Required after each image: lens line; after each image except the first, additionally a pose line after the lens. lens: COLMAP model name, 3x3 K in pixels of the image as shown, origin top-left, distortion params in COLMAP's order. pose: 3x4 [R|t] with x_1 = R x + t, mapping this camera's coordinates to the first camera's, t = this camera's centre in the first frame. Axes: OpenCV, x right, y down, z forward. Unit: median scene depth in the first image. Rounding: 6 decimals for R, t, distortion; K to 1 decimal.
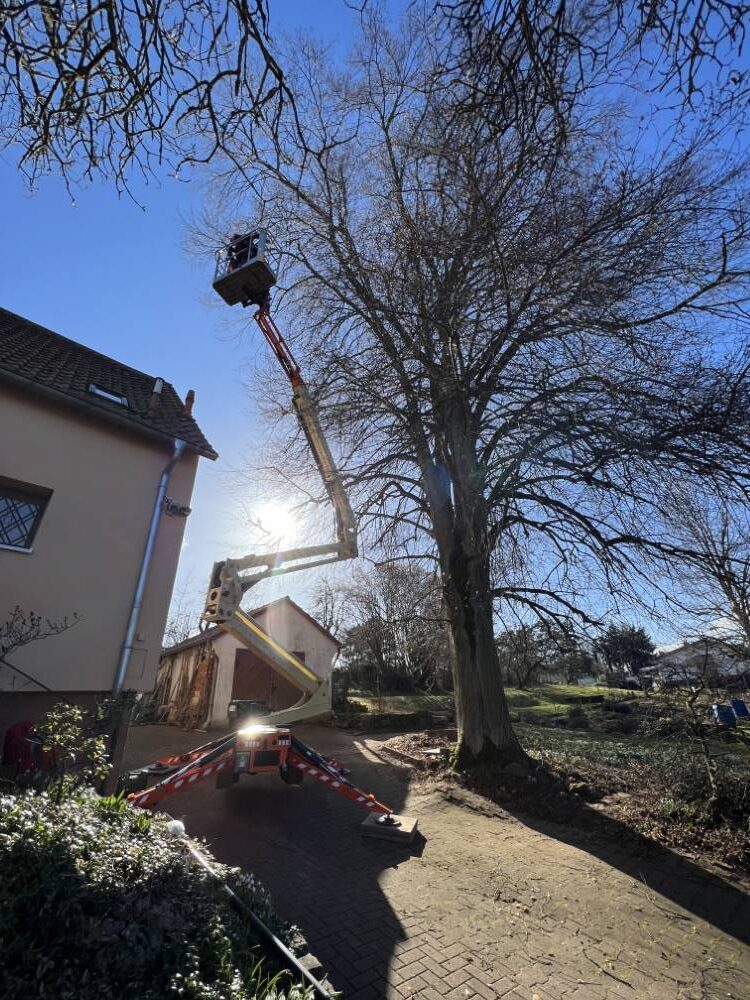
lens RADIAL K [[401.6, 0, 374.4], [0, 401.6, 495.4], [0, 0, 1]] dist [0.001213, 0.000090]
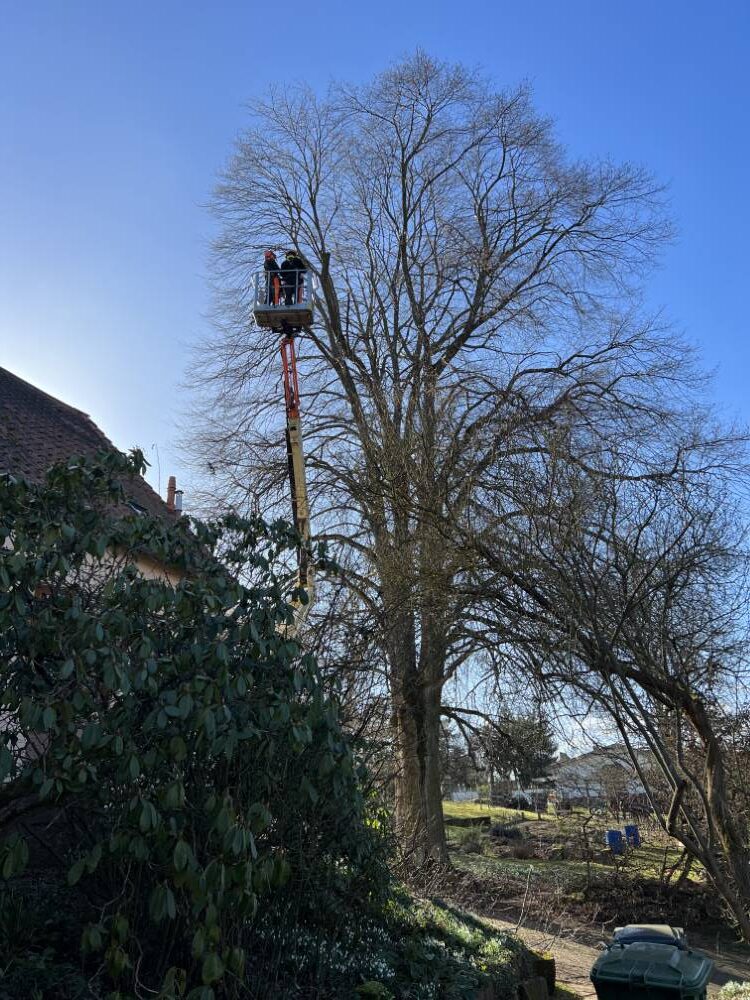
lens RADIAL K [[746.2, 0, 375.0], [0, 746.2, 500.0], [0, 0, 1]] dist [0.080841, -0.086811]
pose [[0.936000, 0.155064, 0.316005, -0.167778], [-0.177980, 0.983013, 0.044807, -0.109687], [-0.303689, -0.098182, 0.947699, -0.216745]]
